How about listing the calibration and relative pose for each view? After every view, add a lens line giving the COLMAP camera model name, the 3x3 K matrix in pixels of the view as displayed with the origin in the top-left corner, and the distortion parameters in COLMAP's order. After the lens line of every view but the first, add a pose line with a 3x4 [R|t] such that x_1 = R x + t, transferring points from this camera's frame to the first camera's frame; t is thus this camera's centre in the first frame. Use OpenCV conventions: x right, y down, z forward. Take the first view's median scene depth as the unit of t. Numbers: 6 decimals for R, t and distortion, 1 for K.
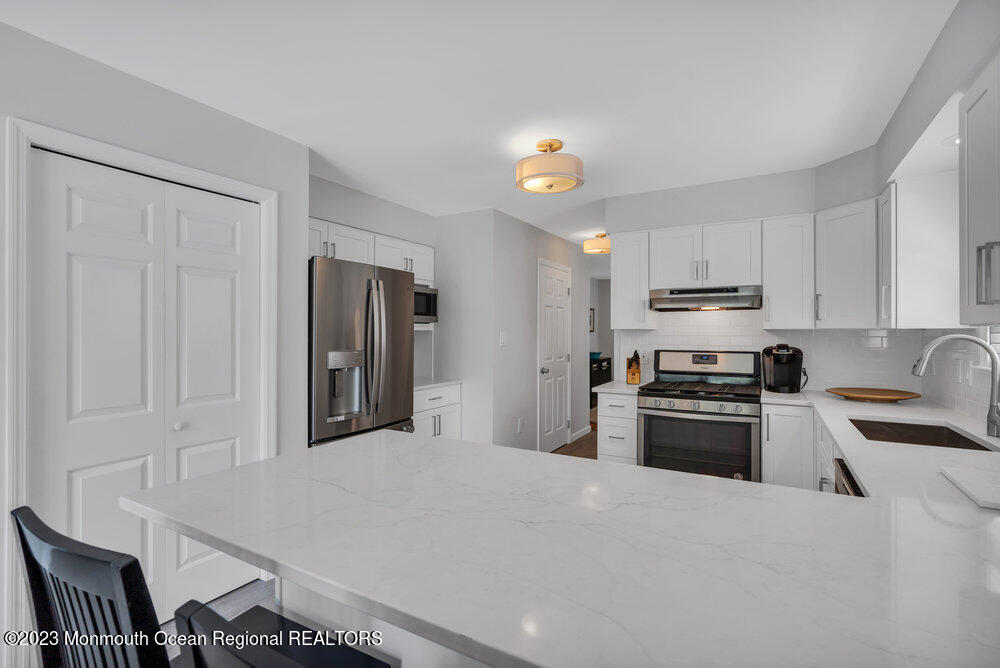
lens RADIAL K [[466.4, 0, 500.0], [0, 466.4, 334.0], [0, 0, 1]] dist [-0.000880, 0.000192]
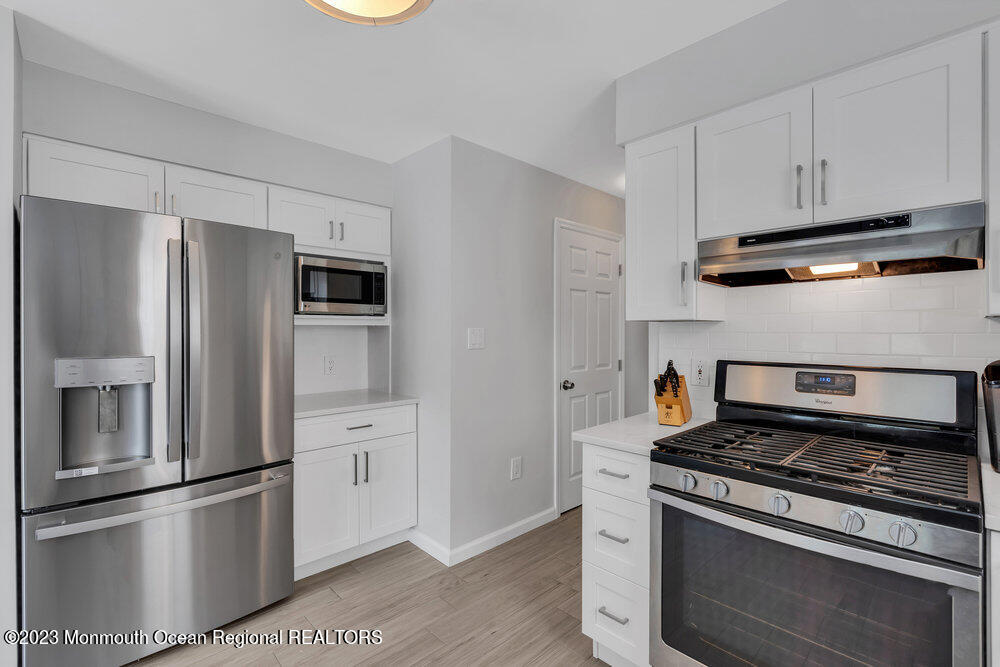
lens RADIAL K [[449.3, 0, 500.0], [0, 449.3, 333.5], [0, 0, 1]] dist [-0.003534, 0.000237]
pose [[0.958832, 0.000434, -0.283973, 0.268164], [0.000004, 0.999999, 0.001541, 0.004040], [0.283974, -0.001478, 0.958831, 0.503651]]
